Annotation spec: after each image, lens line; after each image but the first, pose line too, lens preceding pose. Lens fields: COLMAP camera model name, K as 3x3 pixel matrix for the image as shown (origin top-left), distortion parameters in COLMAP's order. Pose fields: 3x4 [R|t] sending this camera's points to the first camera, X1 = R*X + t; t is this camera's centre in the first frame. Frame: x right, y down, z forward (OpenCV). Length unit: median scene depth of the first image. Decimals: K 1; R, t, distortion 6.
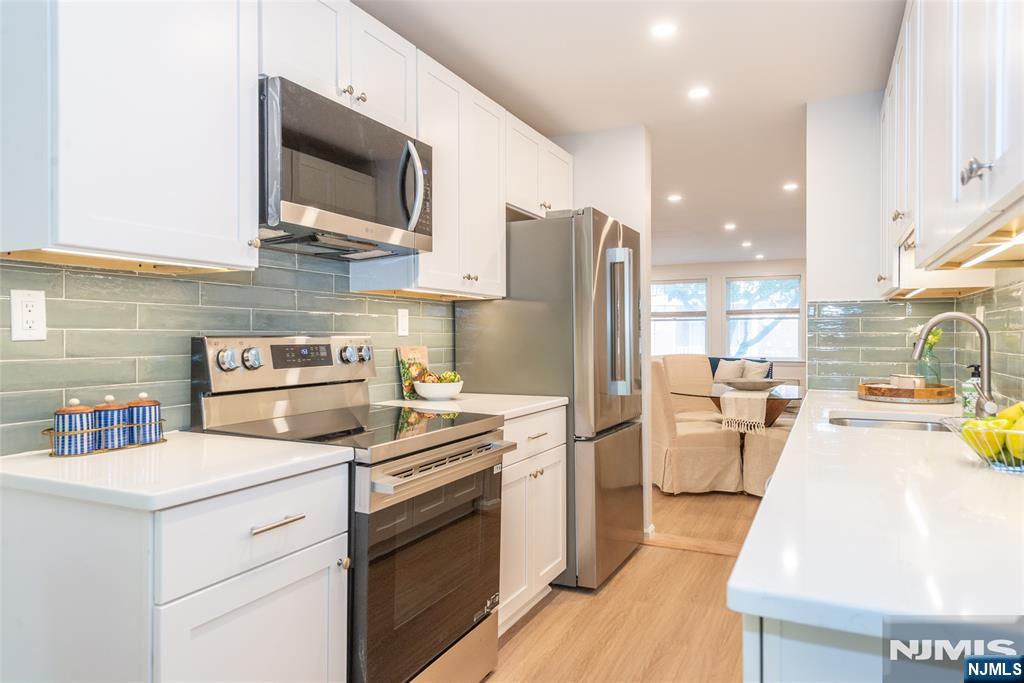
lens RADIAL K [[689.0, 0, 512.1], [0, 689.0, 339.0], [0, 0, 1]] dist [0.045472, -0.020863]
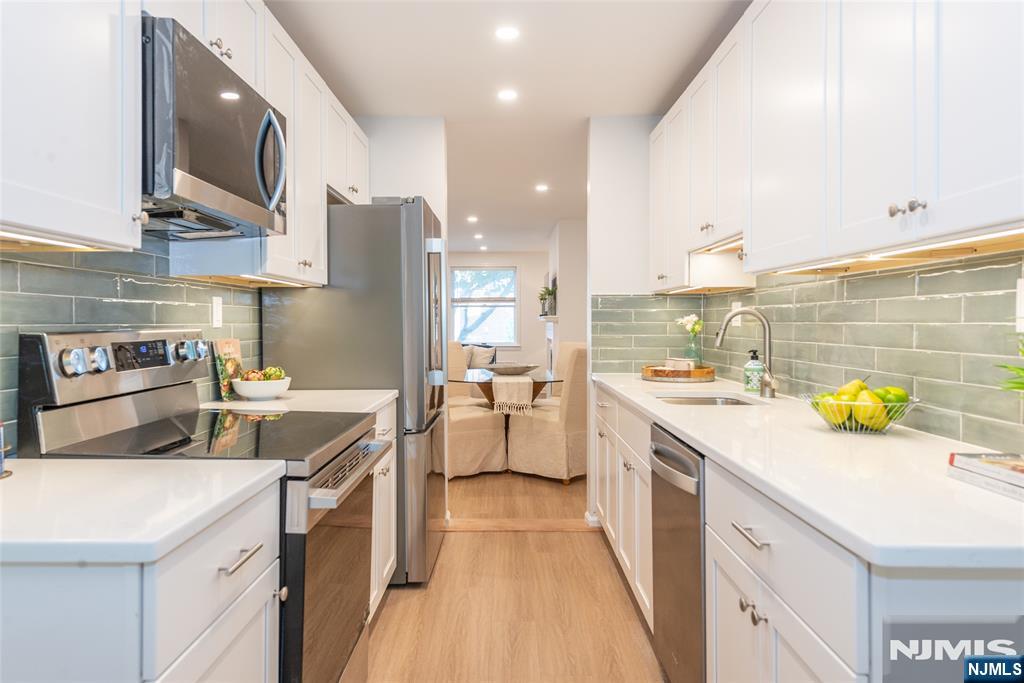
lens RADIAL K [[689.0, 0, 538.3], [0, 689.0, 324.9], [0, 0, 1]] dist [0.045472, -0.020863]
pose [[0.907732, -0.002442, 0.419543, -0.160598], [0.002866, 0.999996, -0.000380, -0.006652], [-0.419540, 0.001547, 0.907735, 0.035795]]
